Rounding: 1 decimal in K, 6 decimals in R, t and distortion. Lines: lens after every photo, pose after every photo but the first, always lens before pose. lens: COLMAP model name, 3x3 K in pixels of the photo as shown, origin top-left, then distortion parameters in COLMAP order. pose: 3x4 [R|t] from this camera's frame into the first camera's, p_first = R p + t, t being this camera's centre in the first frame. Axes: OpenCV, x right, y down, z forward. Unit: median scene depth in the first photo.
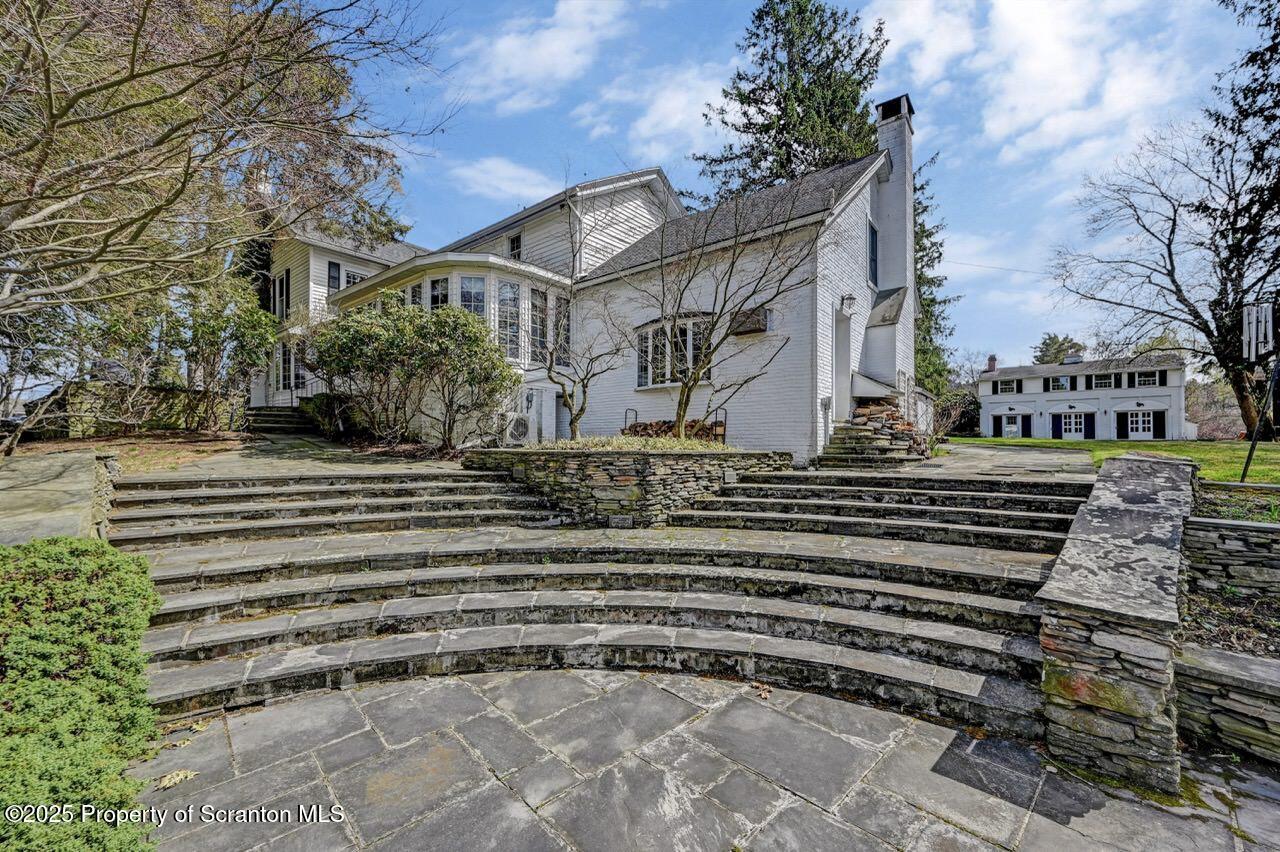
lens RADIAL K [[514.9, 0, 639.8], [0, 514.9, 444.9], [0, 0, 1]] dist [-0.006222, 0.000089]
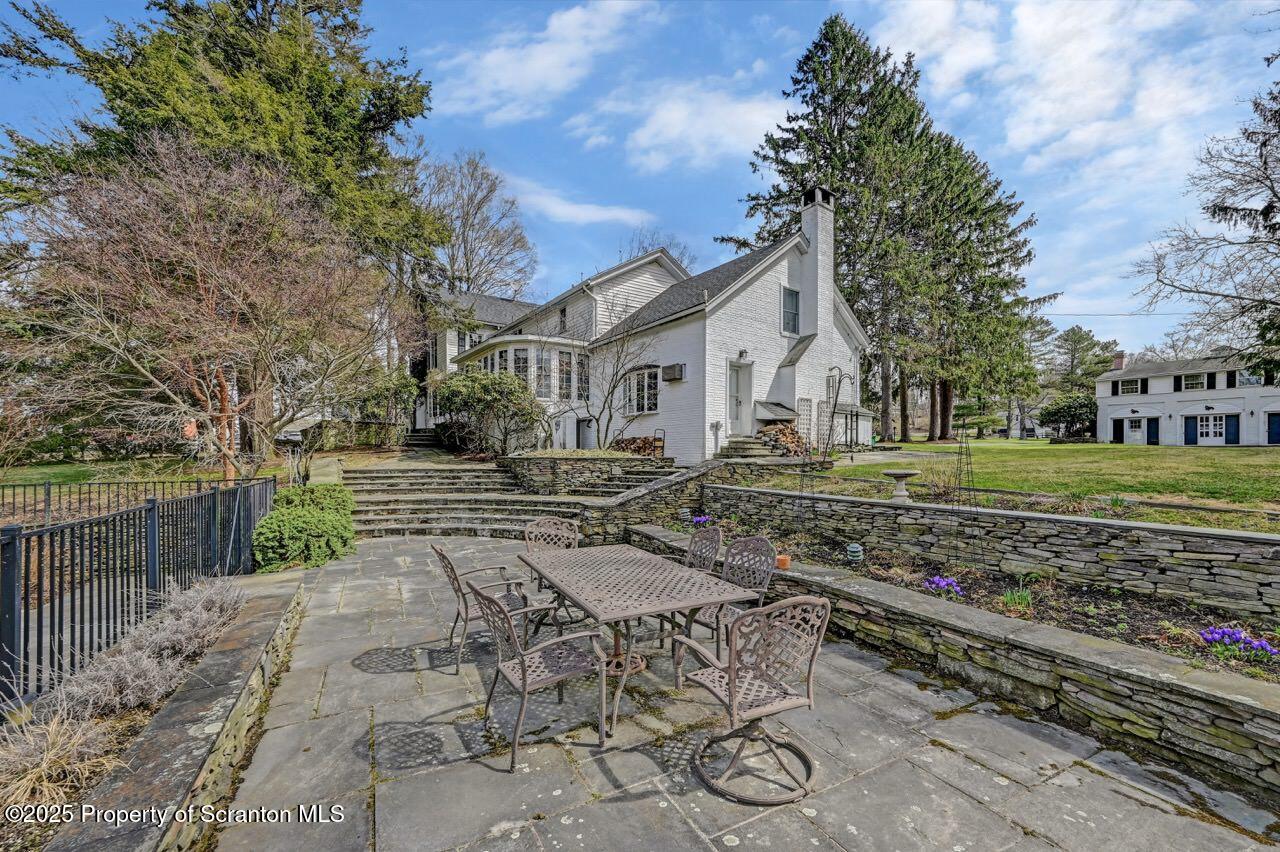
lens RADIAL K [[514.9, 0, 628.2], [0, 514.9, 465.8], [0, 0, 1]] dist [-0.006222, 0.000089]
pose [[0.957484, 0.003641, -0.288462, 0.420124], [0.003923, 0.999664, 0.025639, -0.001692], [0.288458, -0.025681, 0.957148, -0.408954]]
